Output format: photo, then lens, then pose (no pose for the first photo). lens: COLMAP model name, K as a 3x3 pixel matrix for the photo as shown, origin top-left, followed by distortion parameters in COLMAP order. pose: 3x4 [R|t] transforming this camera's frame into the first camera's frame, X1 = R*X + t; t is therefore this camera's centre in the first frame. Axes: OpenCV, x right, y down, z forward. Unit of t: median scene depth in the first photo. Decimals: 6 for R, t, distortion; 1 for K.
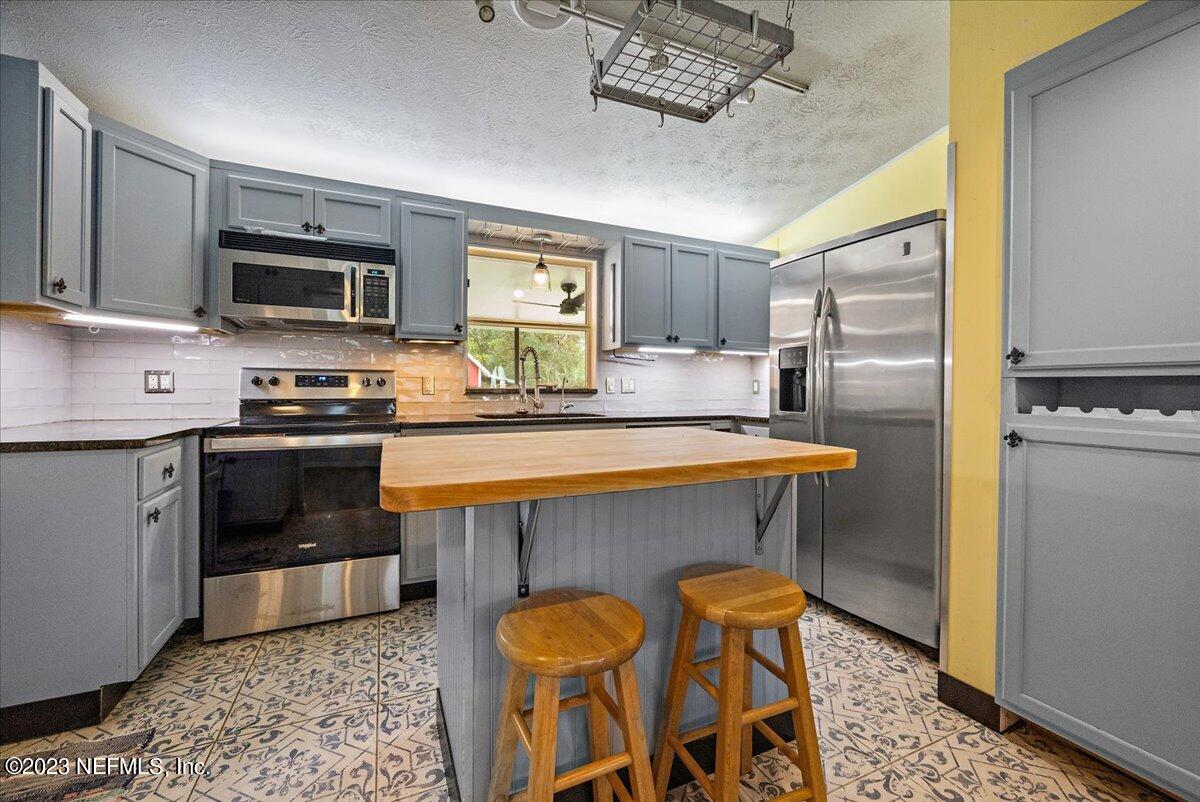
lens RADIAL K [[493.3, 0, 603.5], [0, 493.3, 396.4], [0, 0, 1]] dist [0.002202, 0.000073]
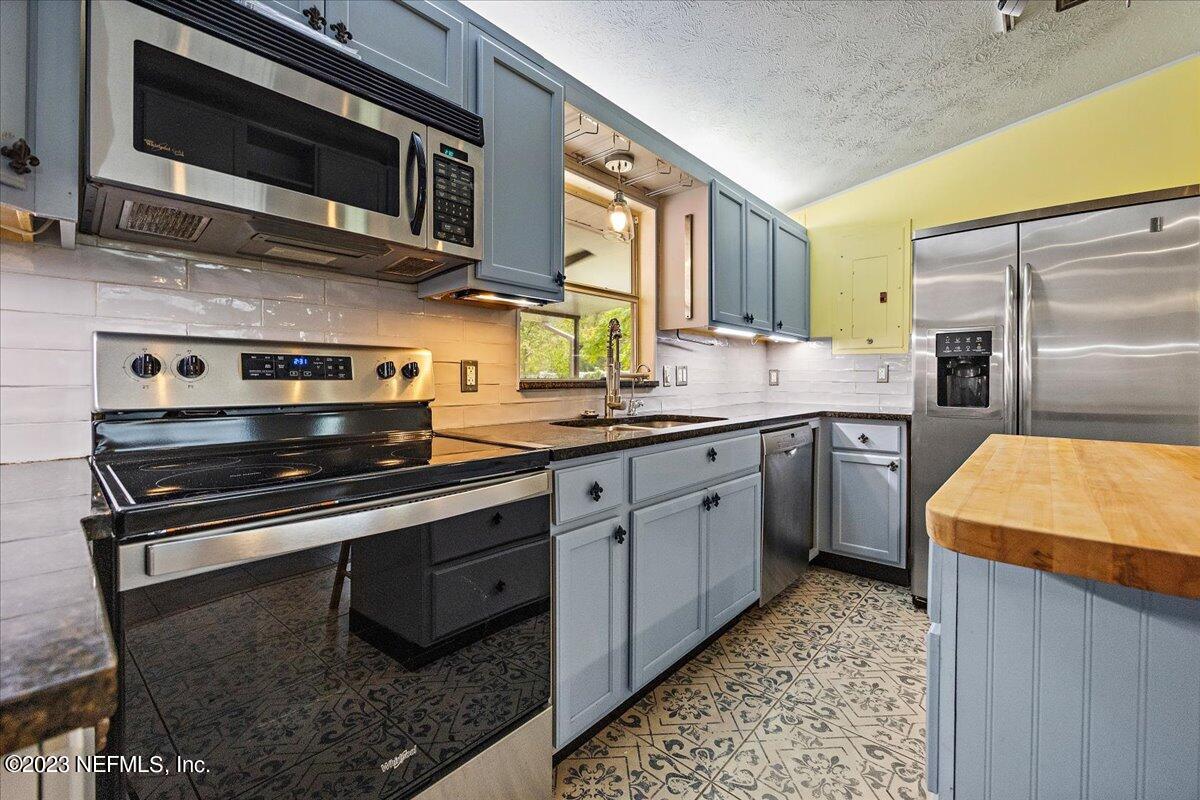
lens RADIAL K [[493.3, 0, 601.9], [0, 493.3, 387.6], [0, 0, 1]] dist [0.002202, 0.000073]
pose [[0.907413, -0.010597, 0.420107, -0.515228], [0.010335, 0.999942, 0.002899, -0.009931], [-0.420114, 0.001712, 0.907470, 0.456159]]
